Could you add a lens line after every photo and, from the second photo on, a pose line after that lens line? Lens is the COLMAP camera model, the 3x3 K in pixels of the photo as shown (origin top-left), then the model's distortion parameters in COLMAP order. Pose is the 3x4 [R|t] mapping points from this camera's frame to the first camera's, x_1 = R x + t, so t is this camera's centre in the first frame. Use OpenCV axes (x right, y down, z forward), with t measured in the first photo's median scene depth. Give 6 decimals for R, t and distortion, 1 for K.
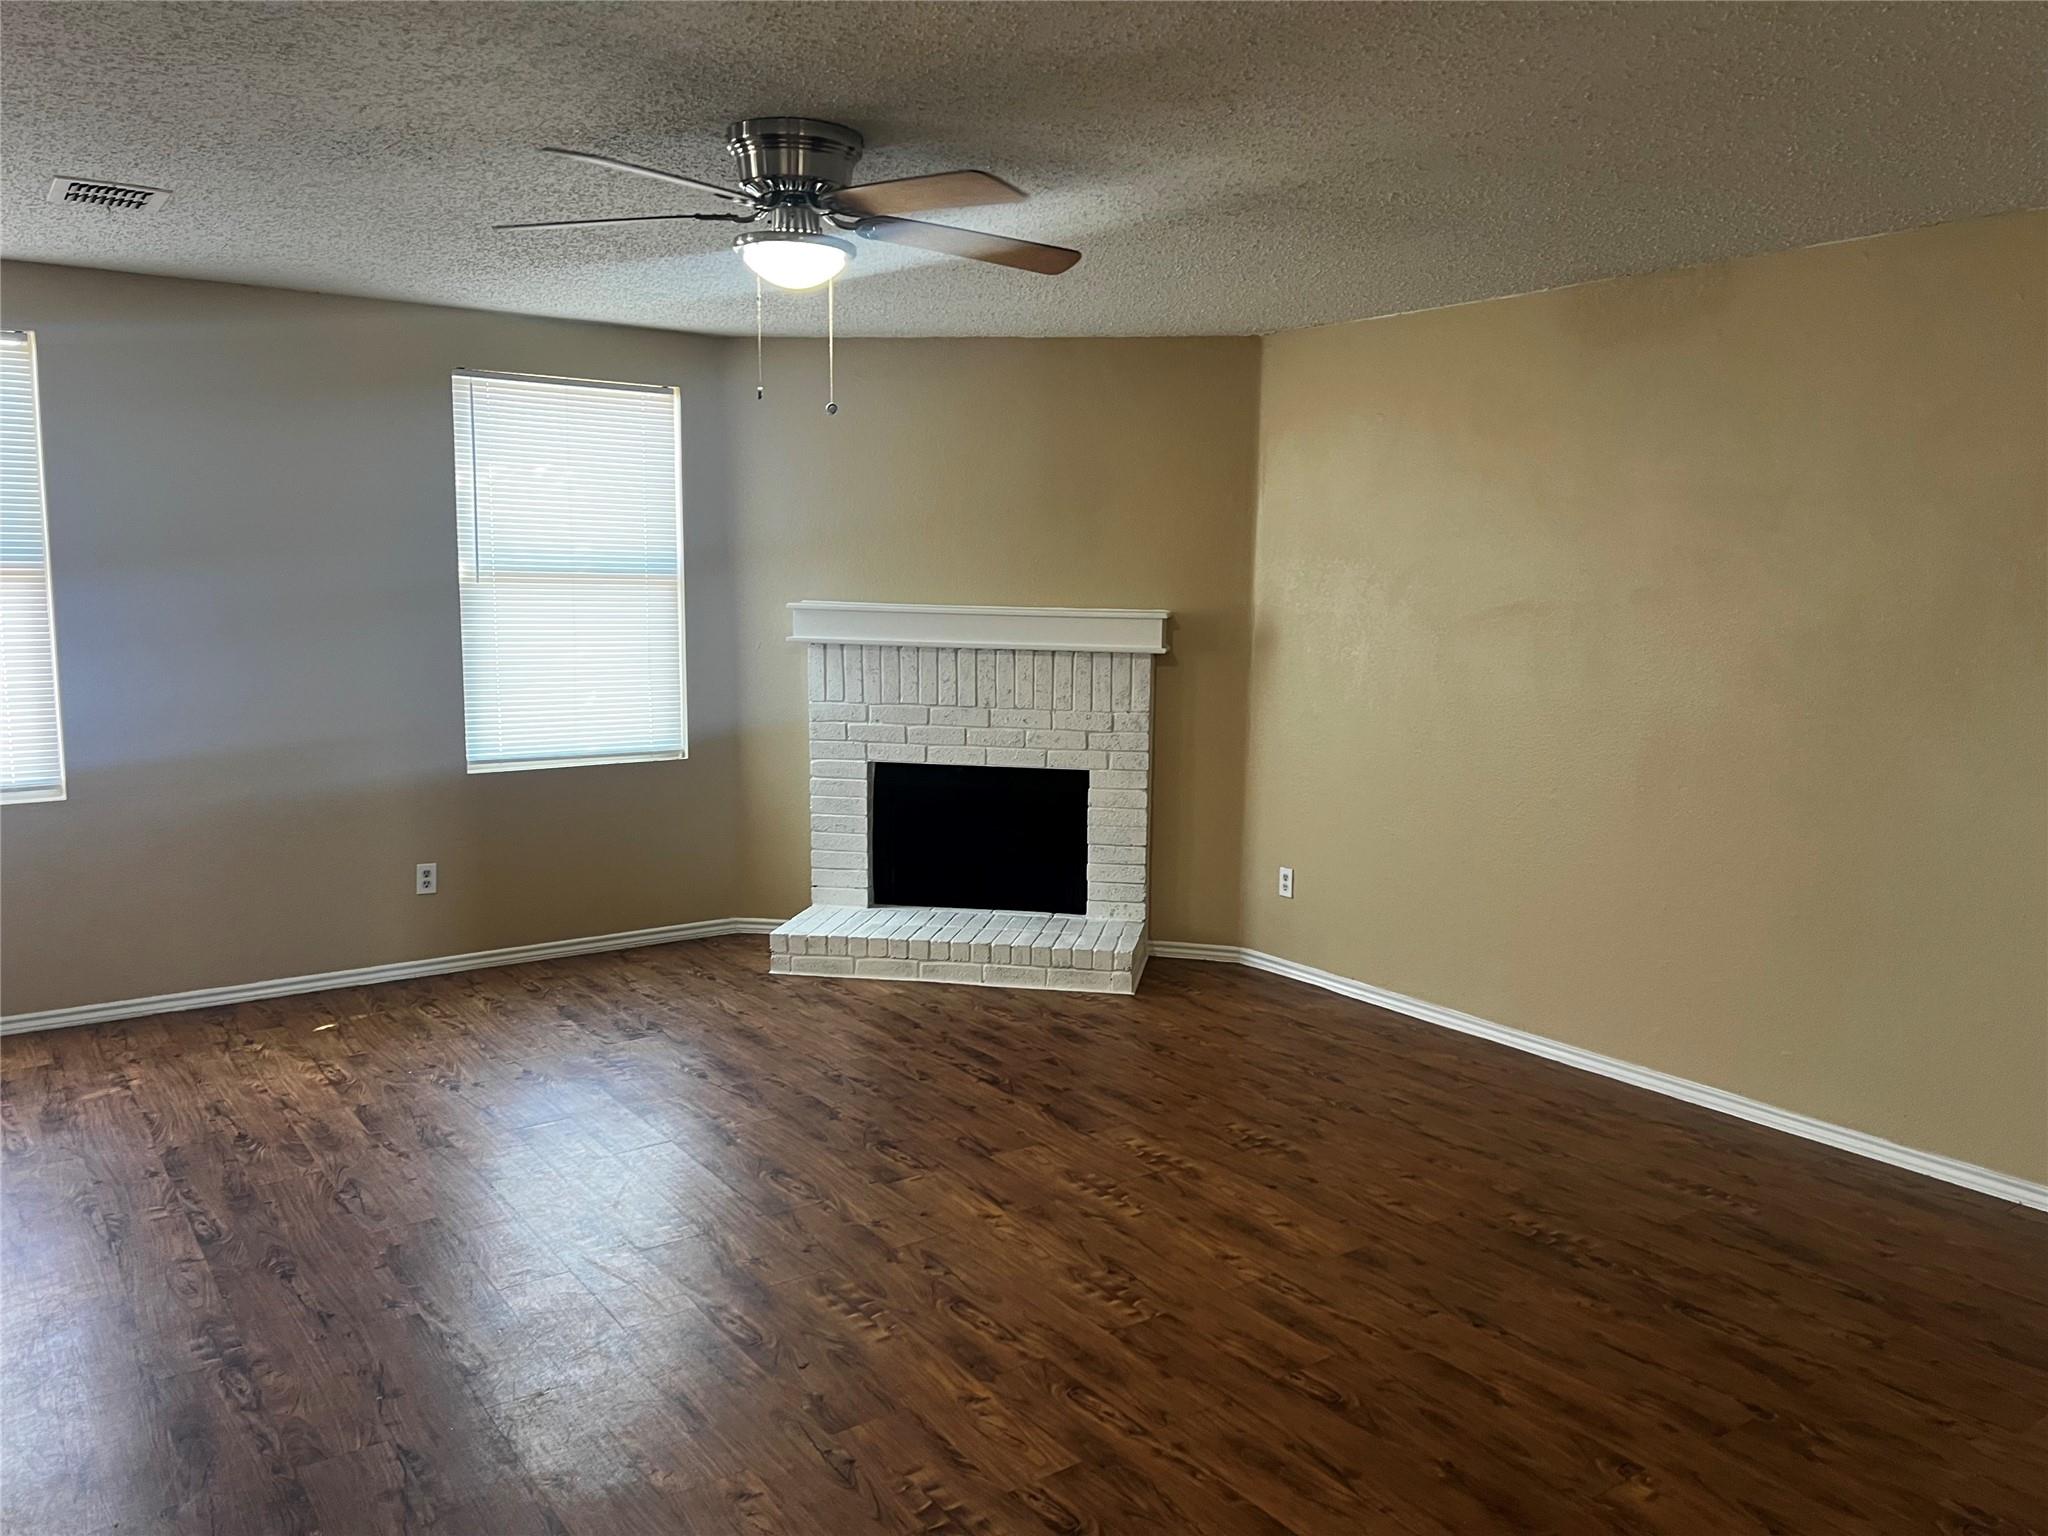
lens RADIAL K [[1540.5, 0, 1040.9], [0, 1540.5, 774.1], [0, 0, 1]] dist [0.064169, -0.089851]
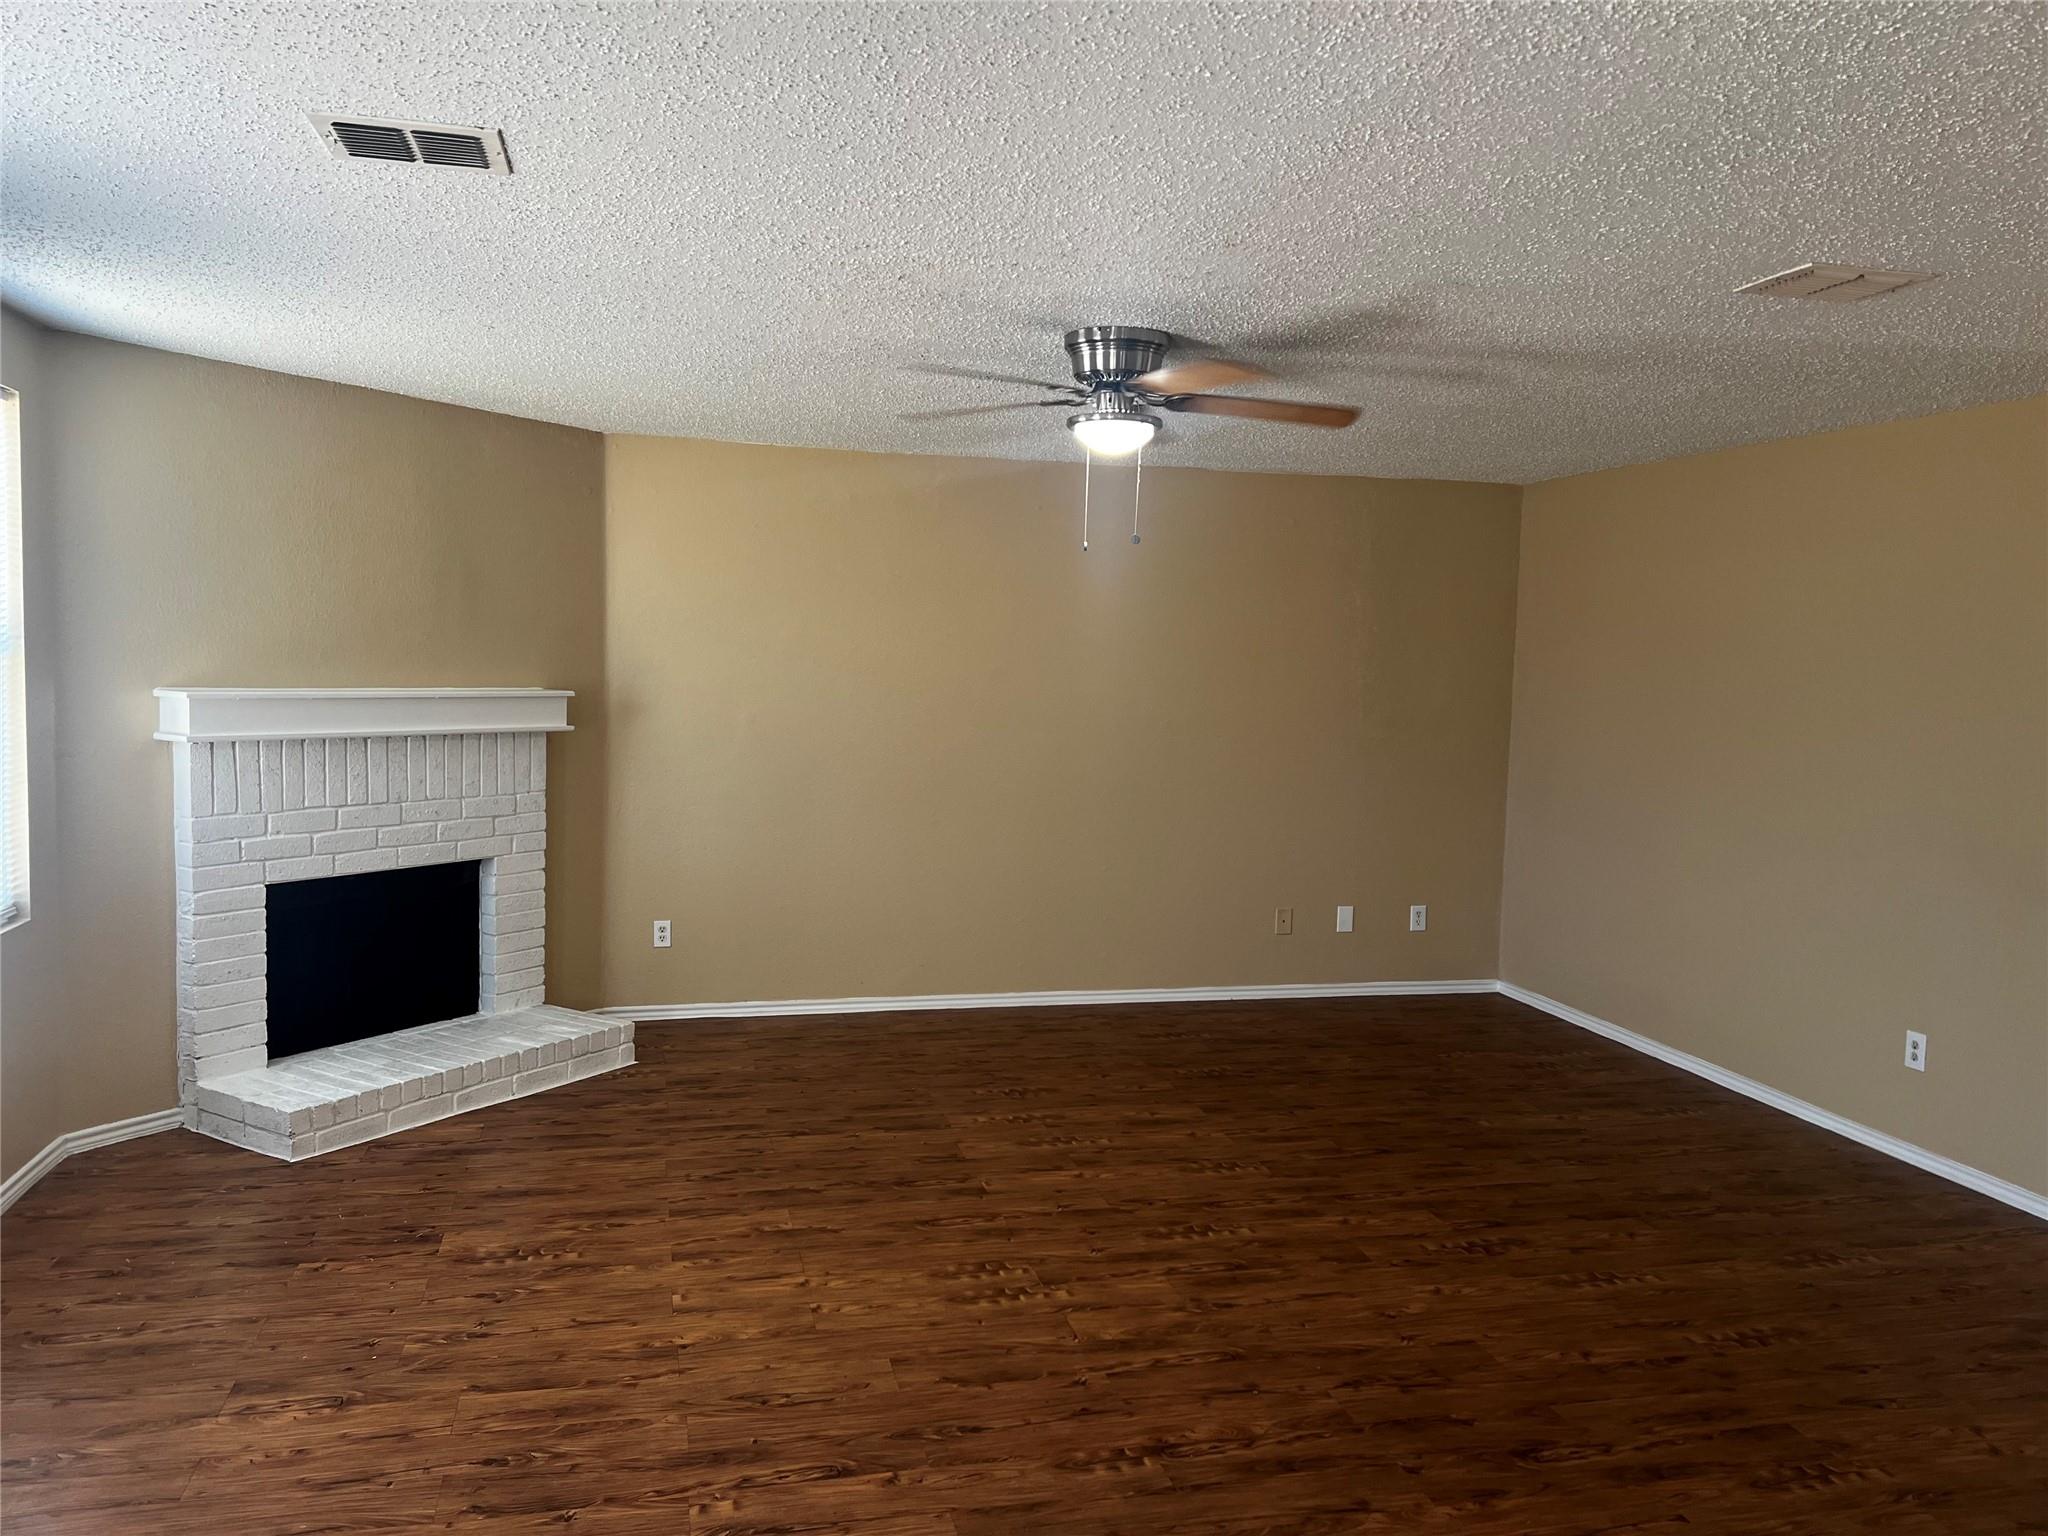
lens RADIAL K [[1540.5, 0, 1040.9], [0, 1540.5, 774.1], [0, 0, 1]] dist [0.064169, -0.089851]
pose [[0.372325, -0.077129, 0.924892, -0.846014], [0.107968, 0.993374, 0.039376, -0.064295], [-0.921801, 0.085198, 0.378185, 0.379526]]
